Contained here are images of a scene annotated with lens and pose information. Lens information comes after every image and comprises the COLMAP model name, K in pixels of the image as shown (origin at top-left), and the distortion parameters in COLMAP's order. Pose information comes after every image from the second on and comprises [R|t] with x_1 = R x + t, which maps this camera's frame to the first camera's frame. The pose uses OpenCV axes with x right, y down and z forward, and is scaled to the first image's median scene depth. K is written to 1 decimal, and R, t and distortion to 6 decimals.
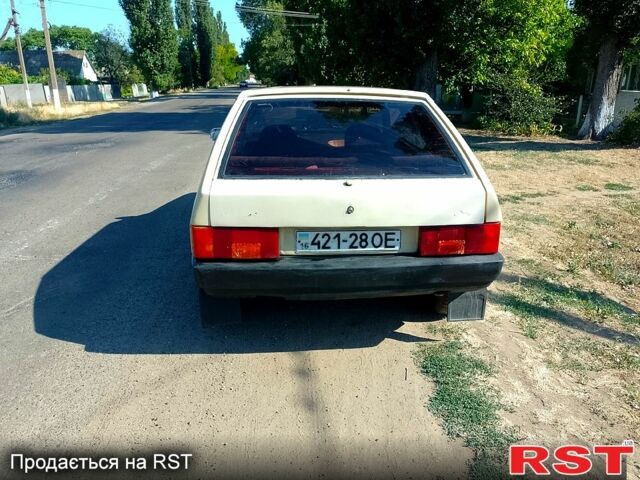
lens RADIAL K [[483.5, 0, 317.0], [0, 483.5, 241.3], [0, 0, 1]] dist [0.025165, -0.022742]
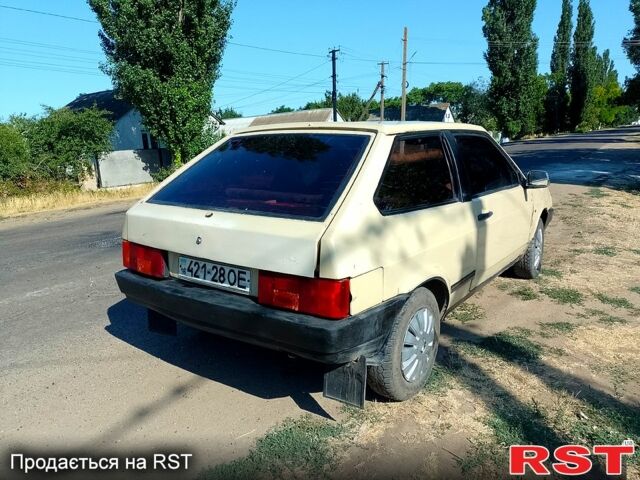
lens RADIAL K [[483.5, 0, 308.2], [0, 483.5, 238.0], [0, 0, 1]] dist [0.025165, -0.022742]
pose [[0.749155, 0.112142, -0.652833, 0.835035], [-0.175205, 0.984011, -0.032026, -0.072866], [0.638803, 0.138372, 0.756825, 0.364822]]
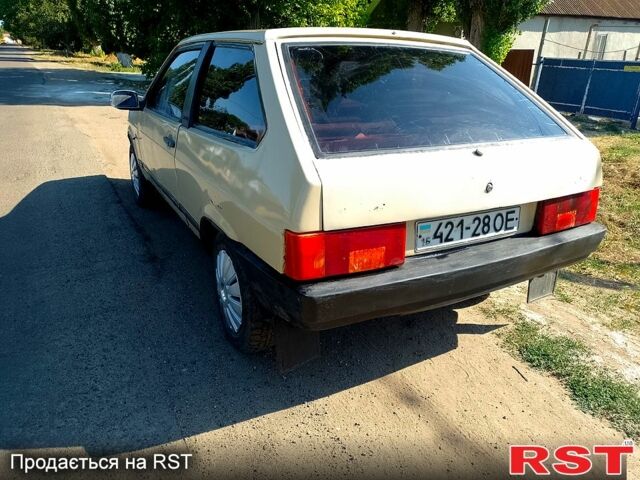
lens RADIAL K [[483.5, 0, 319.2], [0, 483.5, 242.3], [0, 0, 1]] dist [0.025165, -0.022742]
pose [[0.914576, -0.131132, 0.382564, -0.454009], [0.106519, 0.990677, 0.084926, -0.068773], [-0.390134, -0.036921, 0.920018, 0.370971]]
